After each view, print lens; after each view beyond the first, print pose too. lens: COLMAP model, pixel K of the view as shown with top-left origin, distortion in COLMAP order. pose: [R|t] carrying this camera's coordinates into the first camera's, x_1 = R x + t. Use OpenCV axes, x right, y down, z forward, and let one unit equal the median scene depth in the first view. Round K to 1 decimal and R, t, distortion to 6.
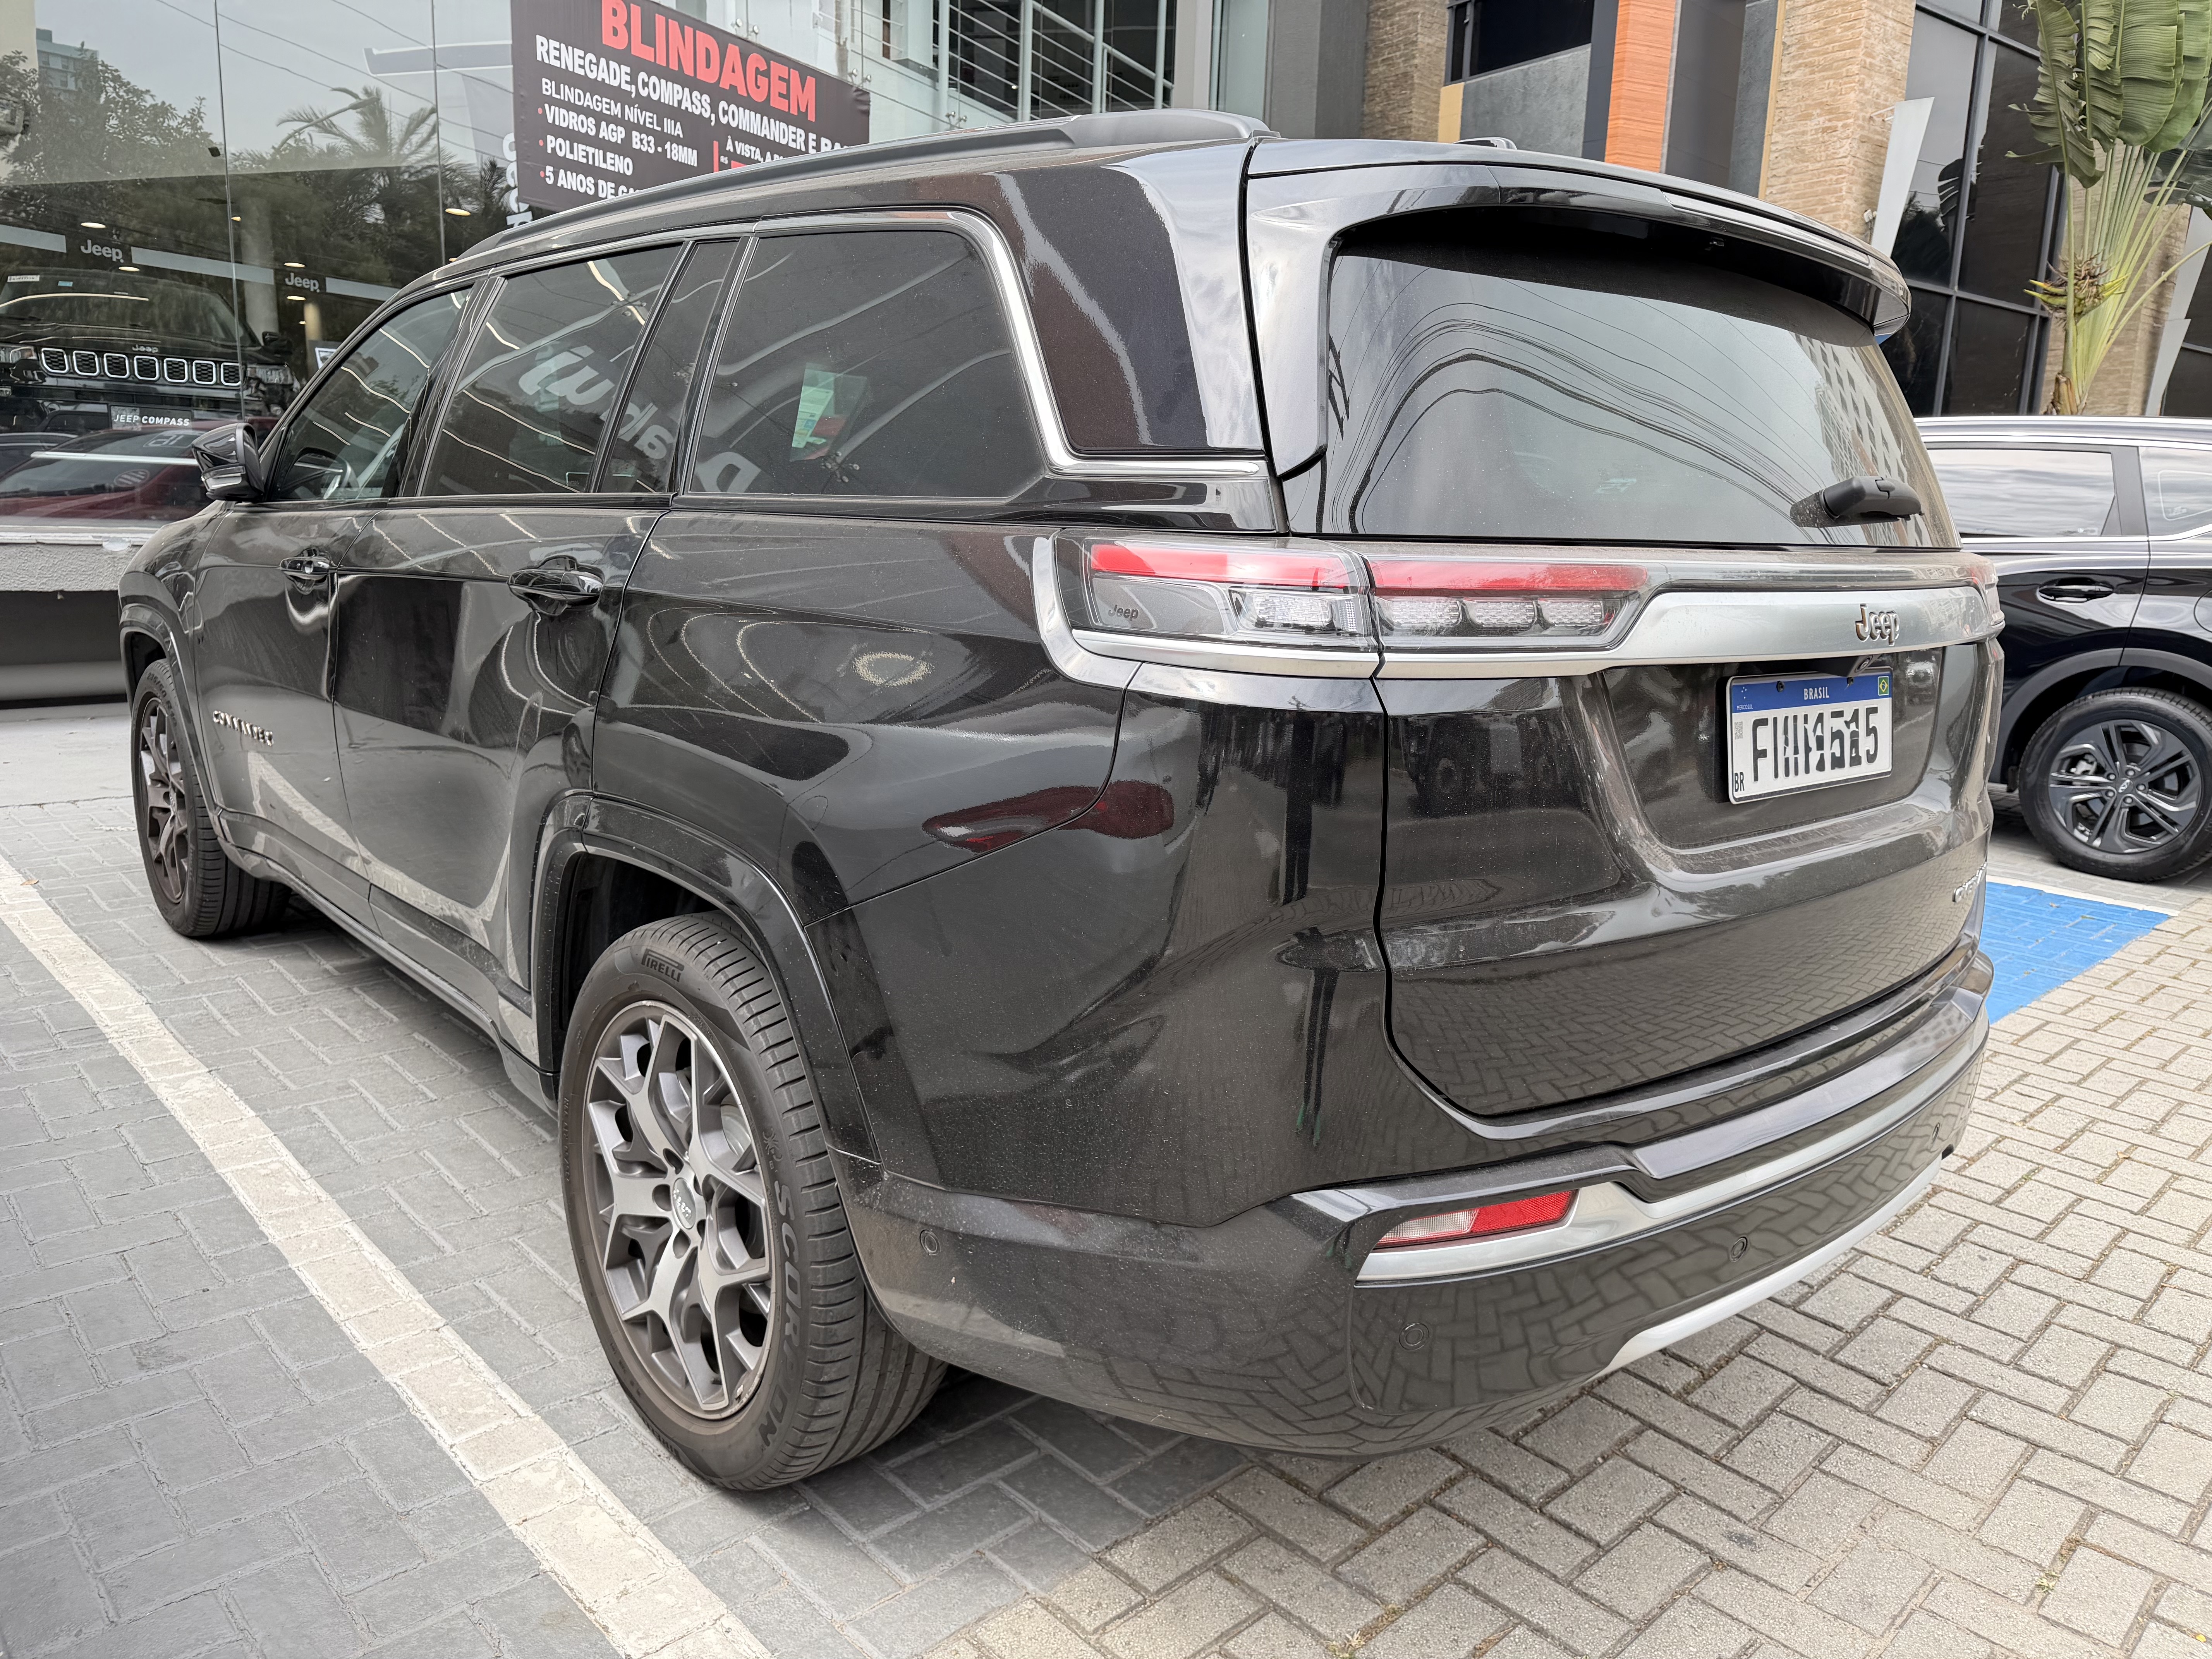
lens RADIAL K [[1560.0, 0, 1110.0], [0, 1560.0, 824.7], [0, 0, 1]] dist [-0.003015, -0.006042]
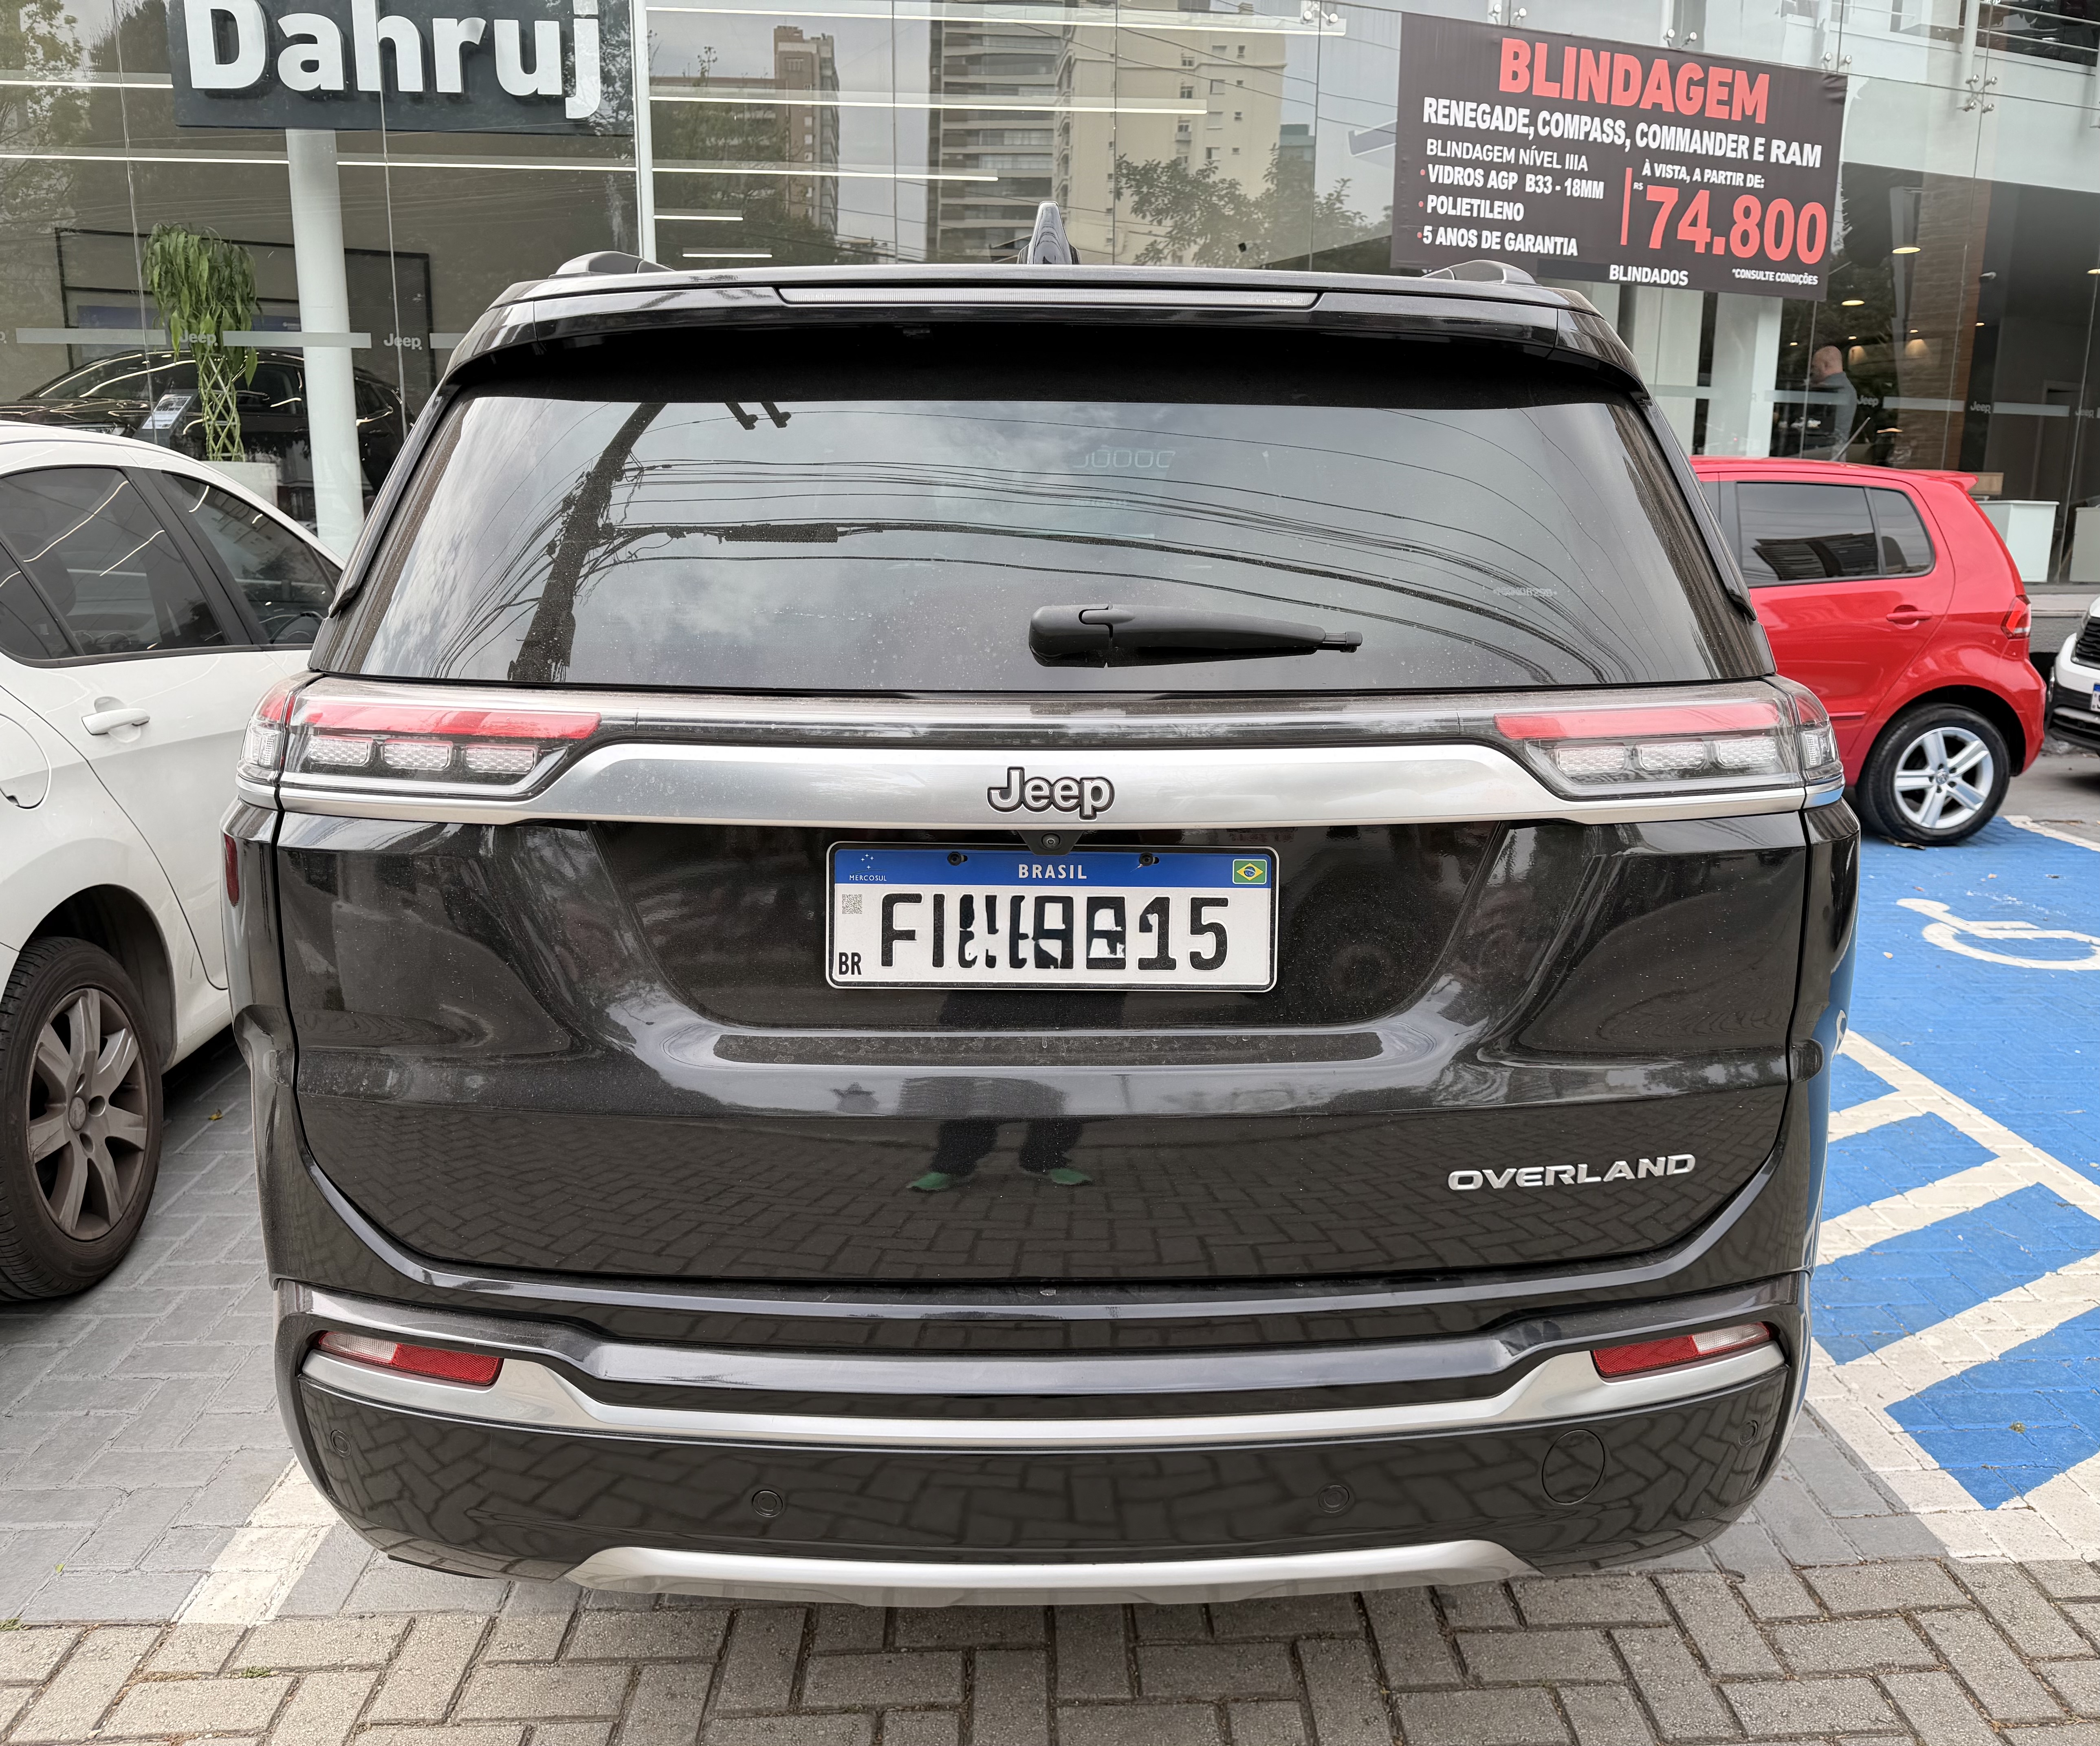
lens RADIAL K [[1617.3, 0, 1072.3], [0, 1617.3, 864.1], [0, 0, 1]] dist [0.006544, -0.015326]
pose [[0.760851, 0.102170, -0.640833, 0.162730], [-0.107153, 0.993752, 0.031216, -0.018872], [0.640018, 0.044916, 0.767046, 0.062655]]
